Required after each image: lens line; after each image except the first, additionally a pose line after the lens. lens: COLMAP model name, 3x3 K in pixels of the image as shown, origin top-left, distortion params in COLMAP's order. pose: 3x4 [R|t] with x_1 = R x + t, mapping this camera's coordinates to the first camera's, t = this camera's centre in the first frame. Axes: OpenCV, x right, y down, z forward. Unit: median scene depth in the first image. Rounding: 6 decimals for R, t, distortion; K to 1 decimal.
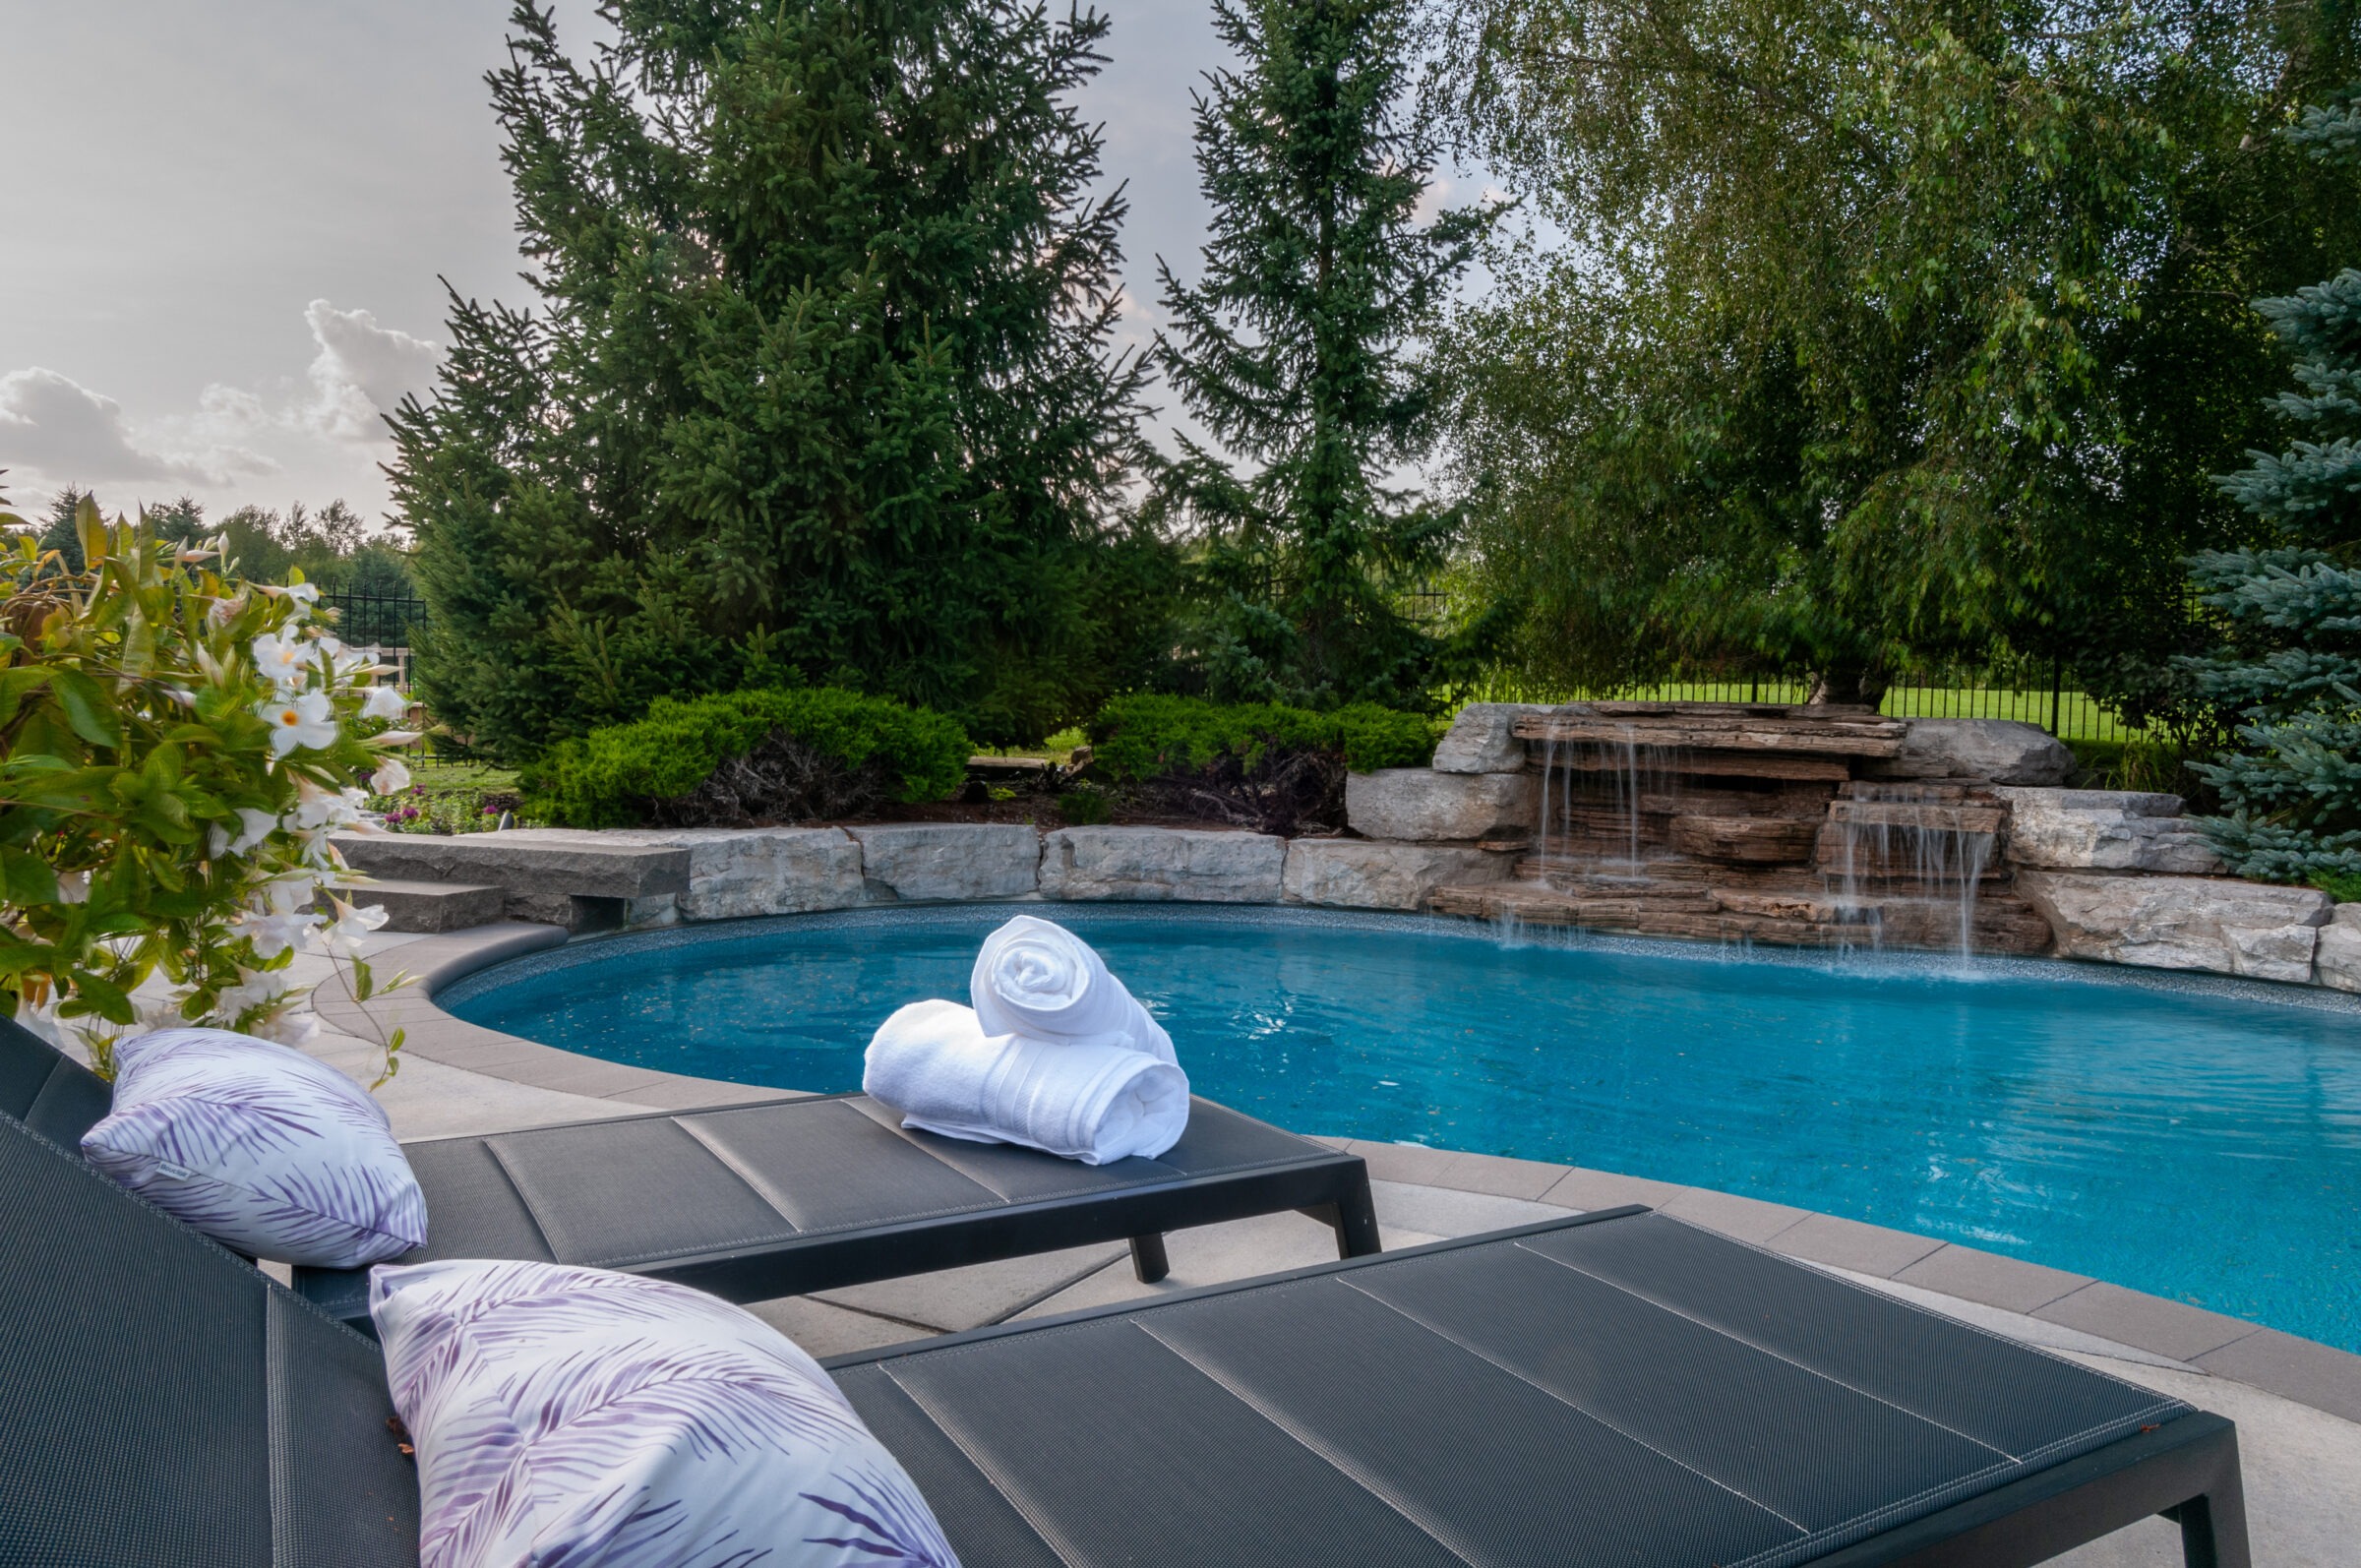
lens RADIAL K [[1617.4, 0, 1232.0], [0, 1617.4, 777.3], [0, 0, 1]] dist [0.004318, 0.000875]
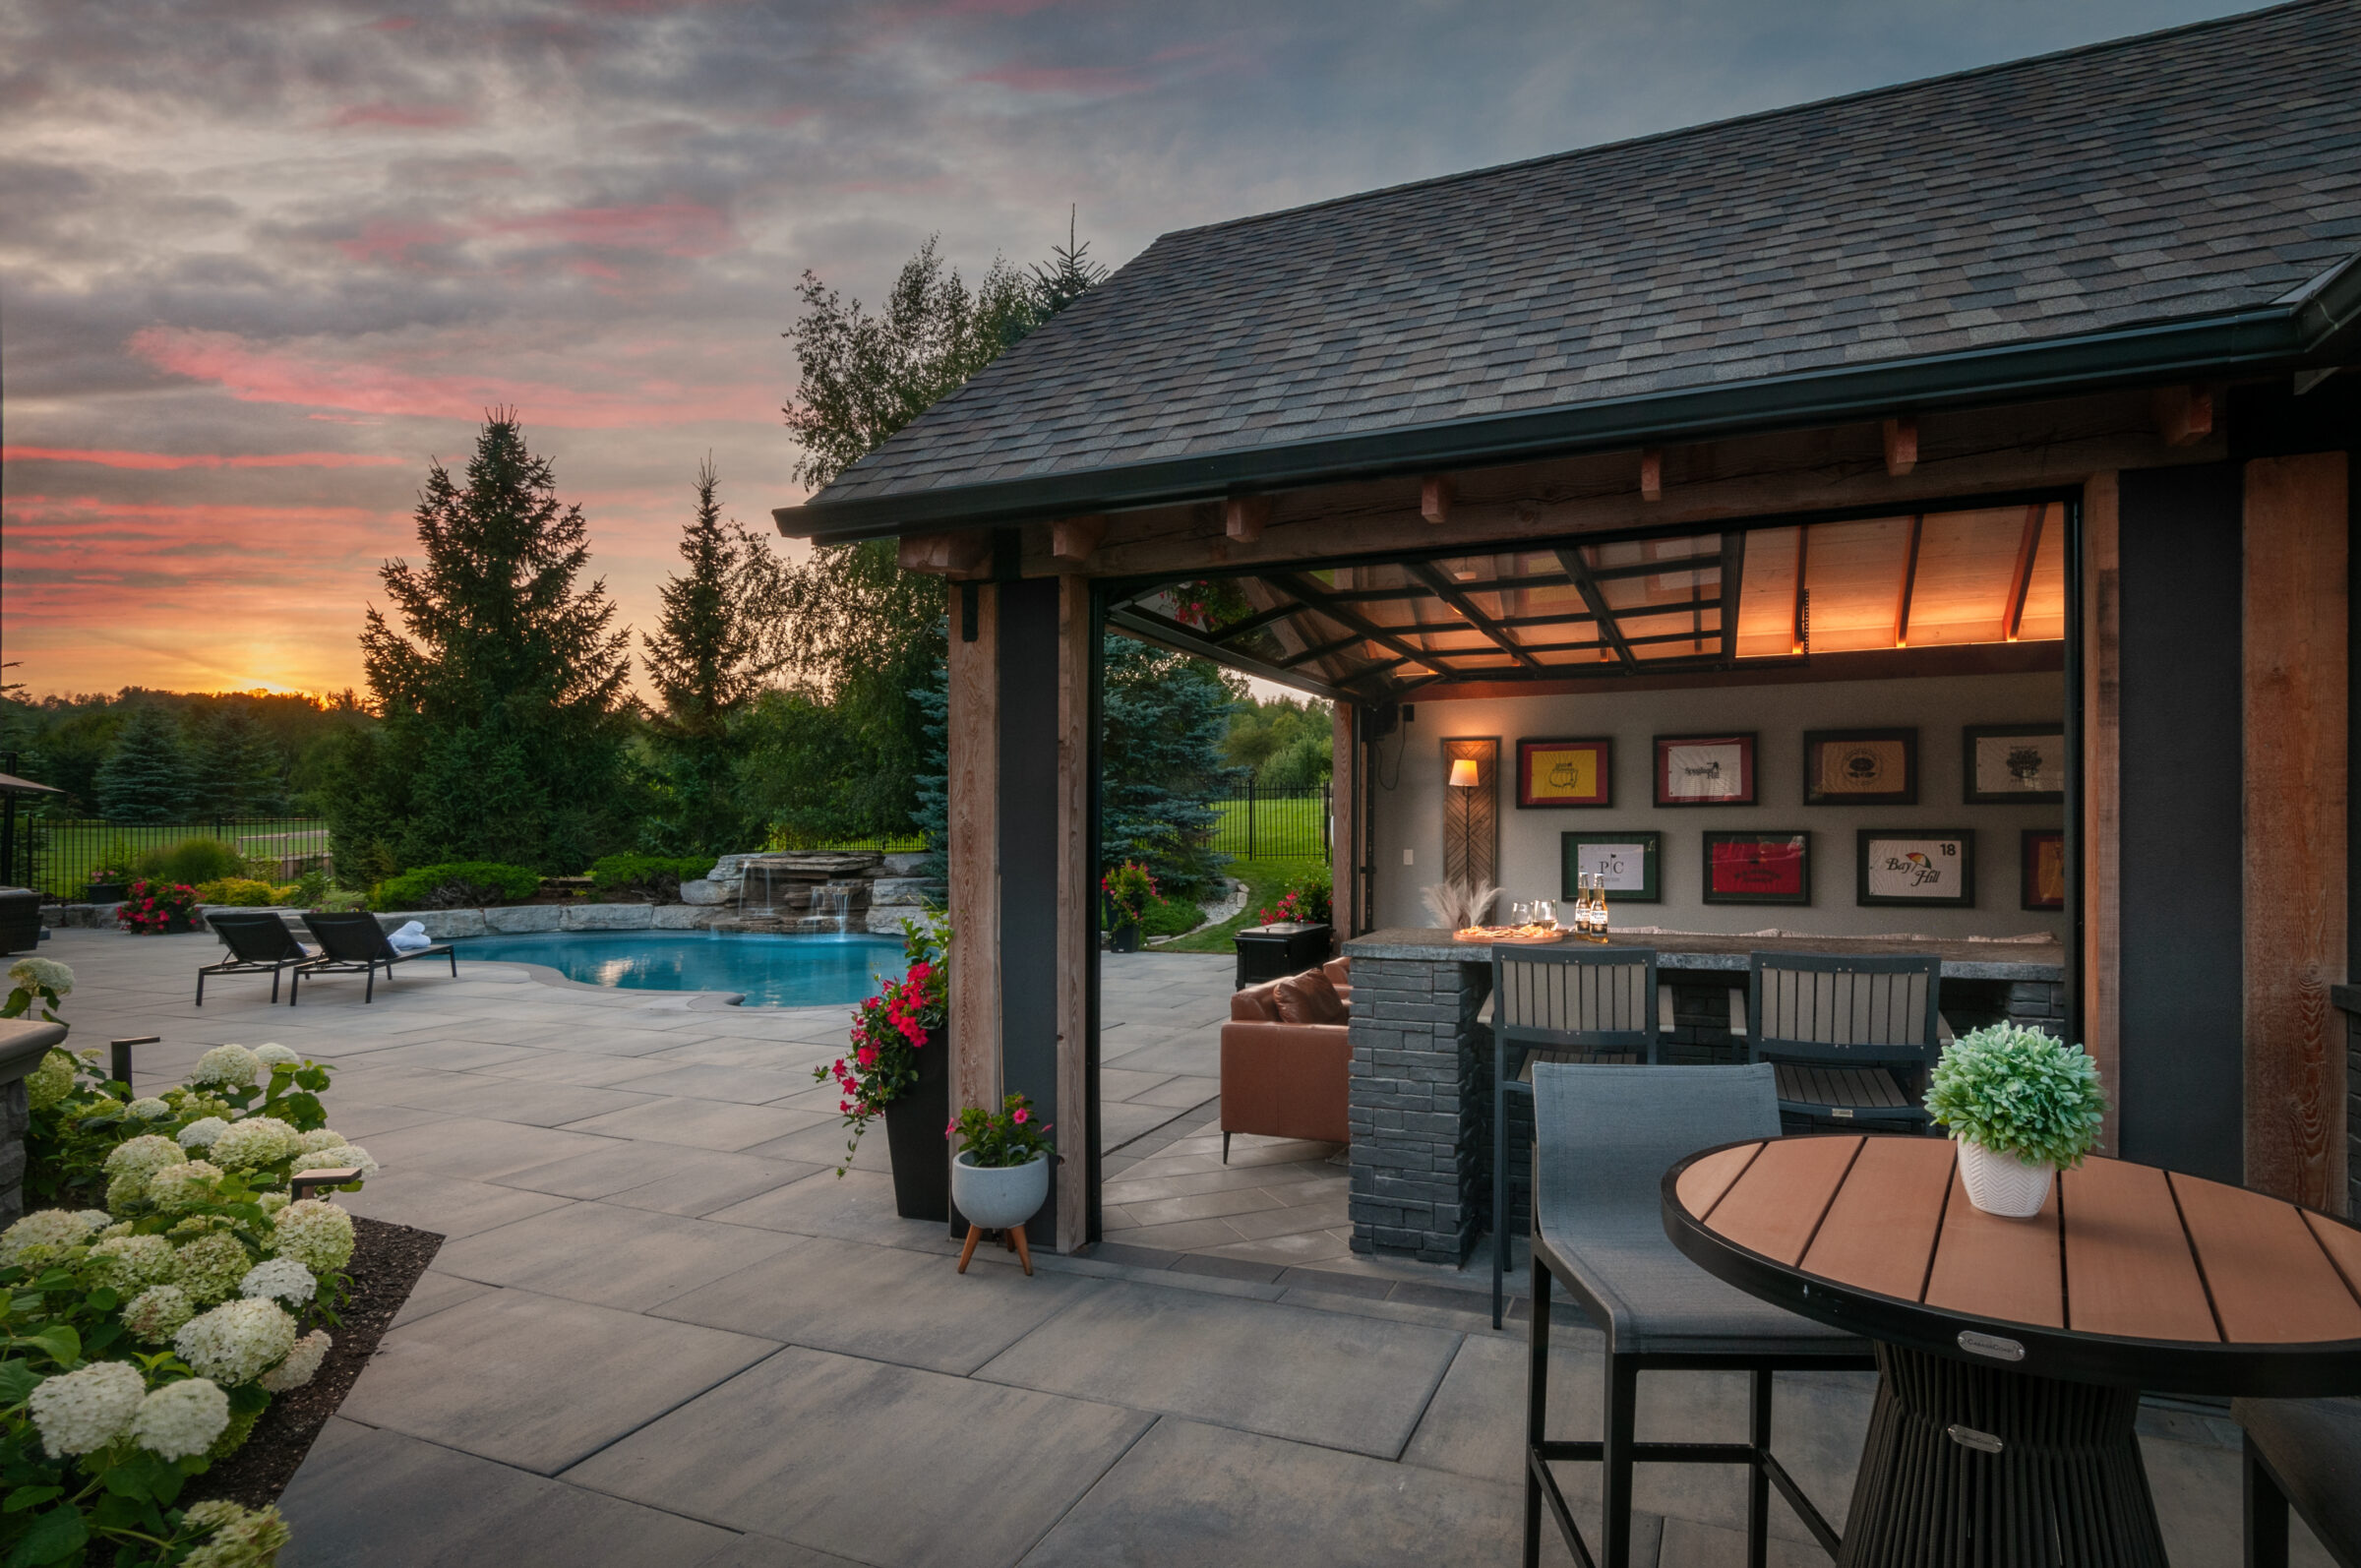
lens RADIAL K [[1226.2, 0, 1200.9], [0, 1226.2, 803.9], [0, 0, 1]] dist [0.010122, -0.008400]
pose [[0.995352, -0.034516, 0.089900, 0.832681], [0.038797, 0.998173, -0.046312, -0.004704], [-0.088138, 0.049584, 0.994873, -1.290926]]
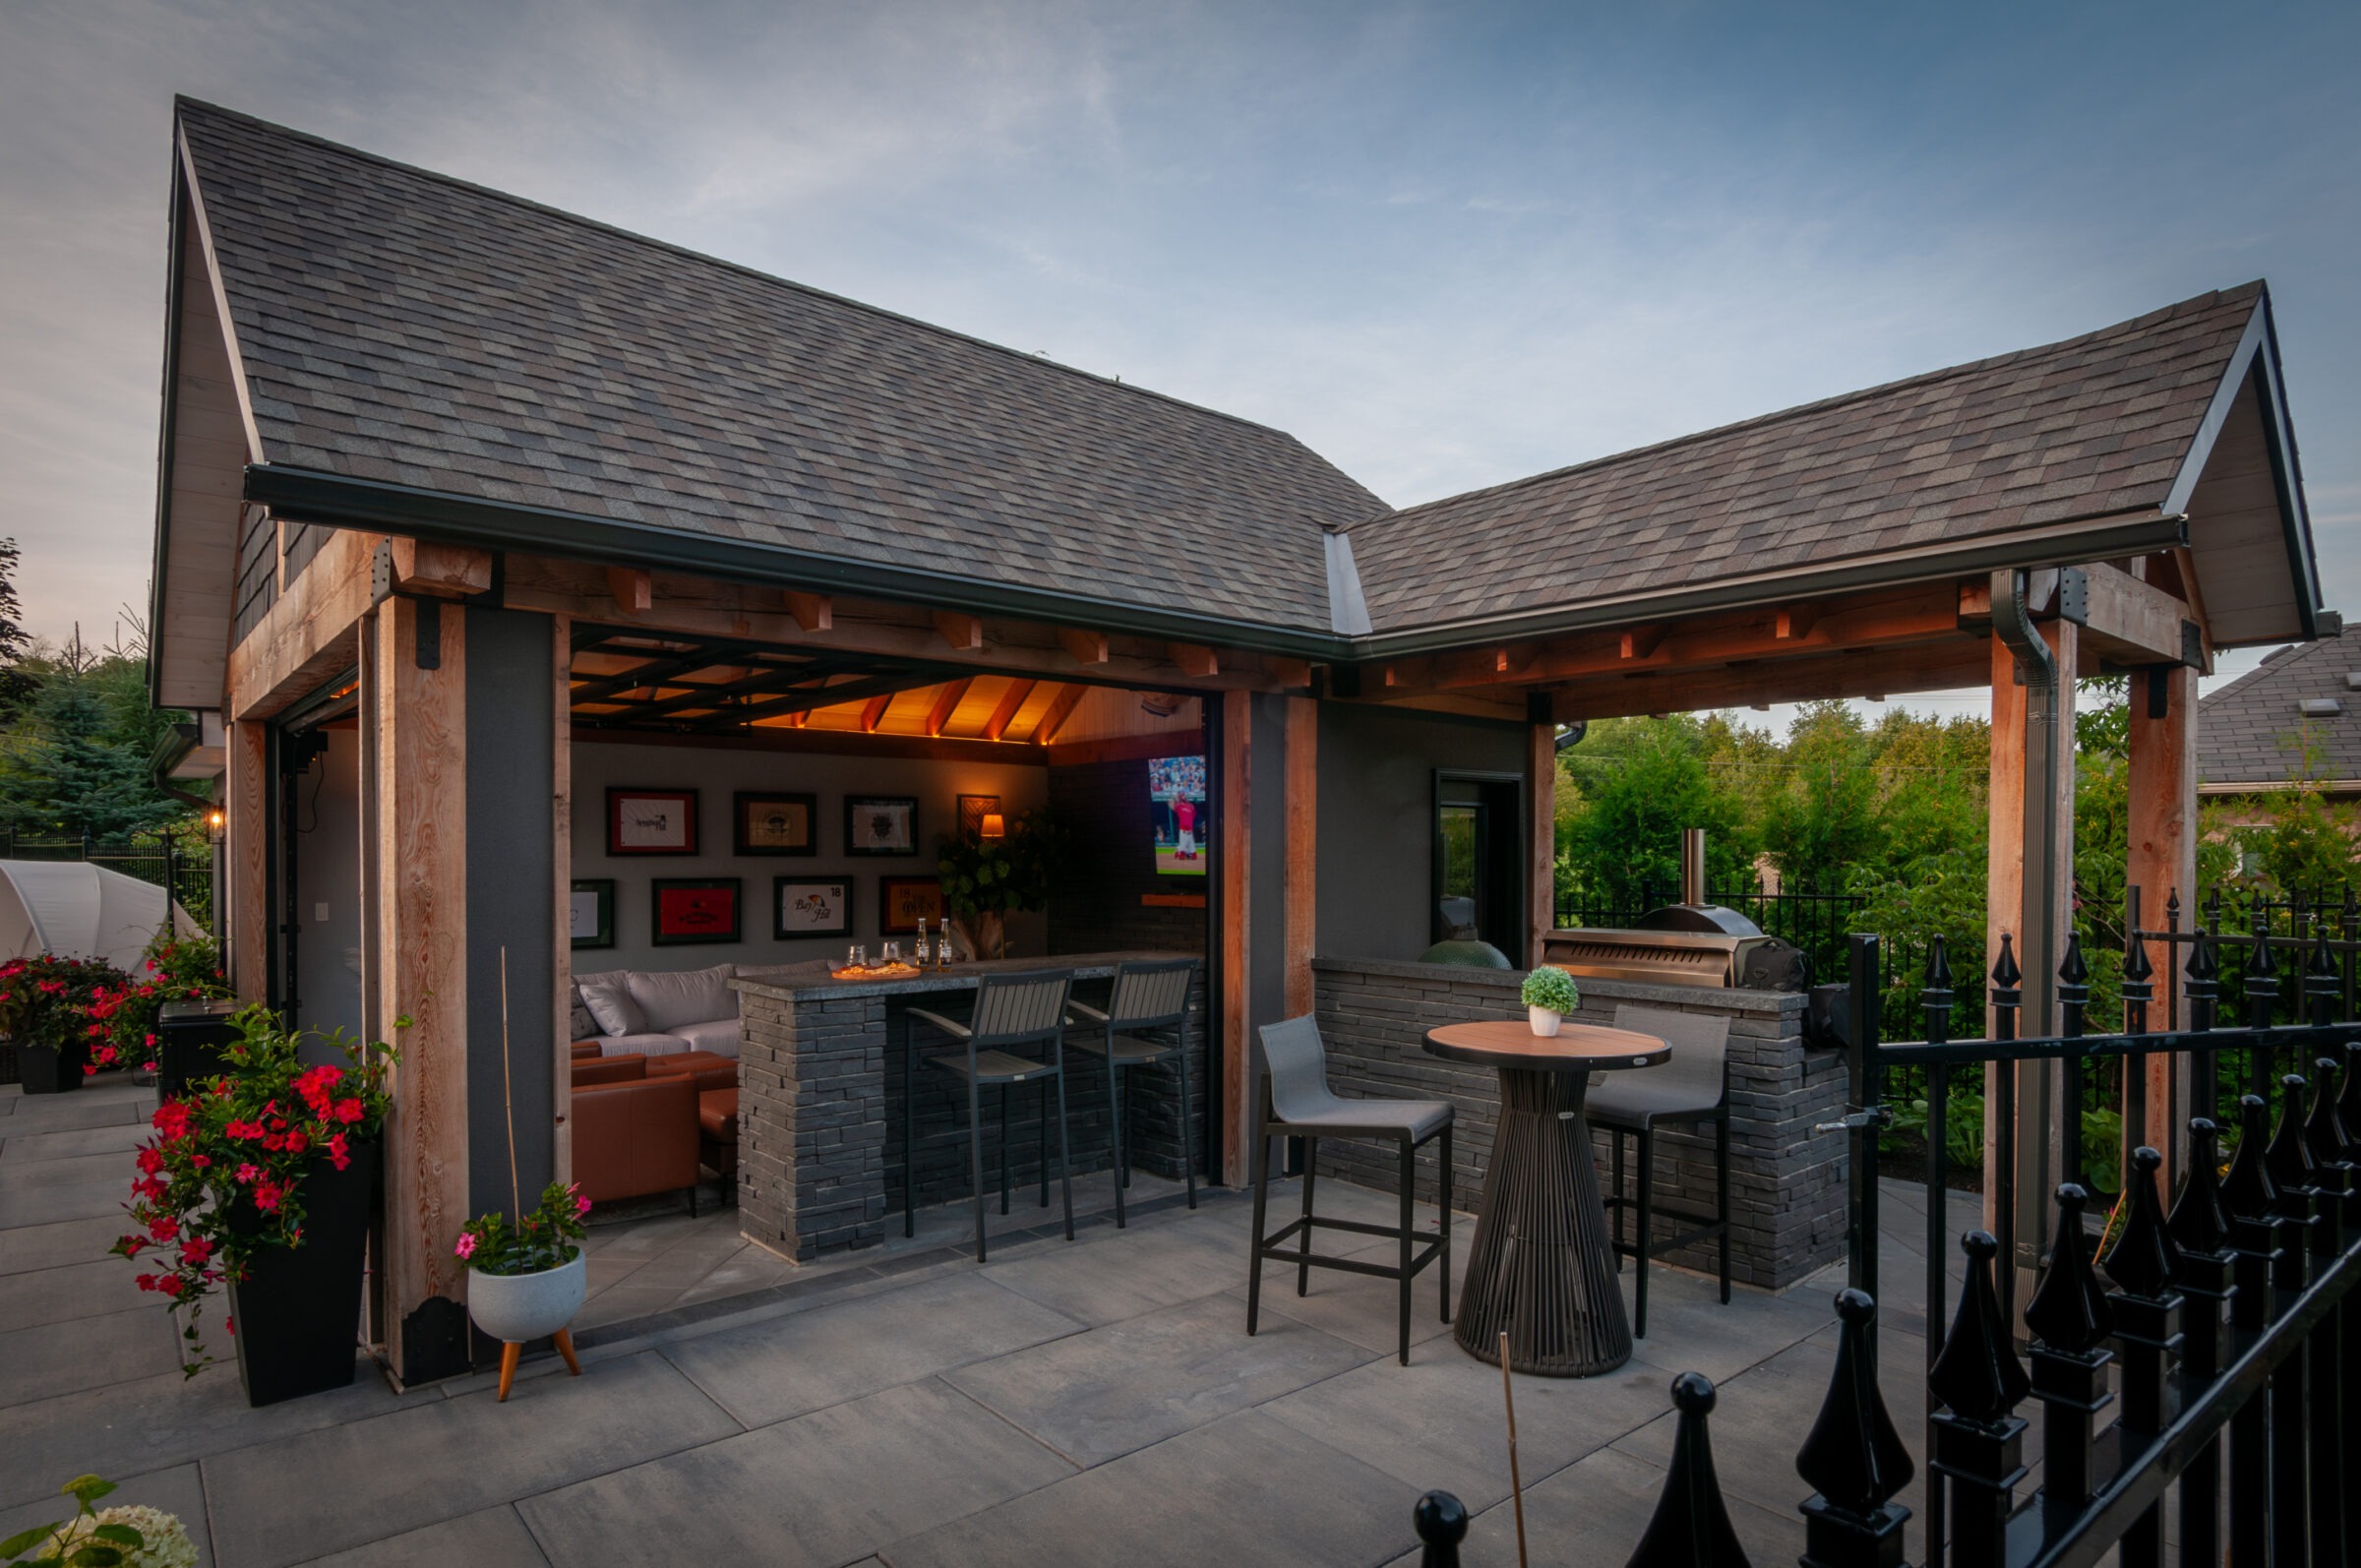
lens RADIAL K [[1226.2, 0, 1194.5], [0, 1226.2, 832.6], [0, 0, 1]] dist [0.010122, -0.008400]
pose [[0.391086, -0.010982, 0.920289, 0.527702], [0.041061, 0.999141, -0.005526, -0.027210], [-0.919438, 0.039949, 0.391201, -1.200317]]
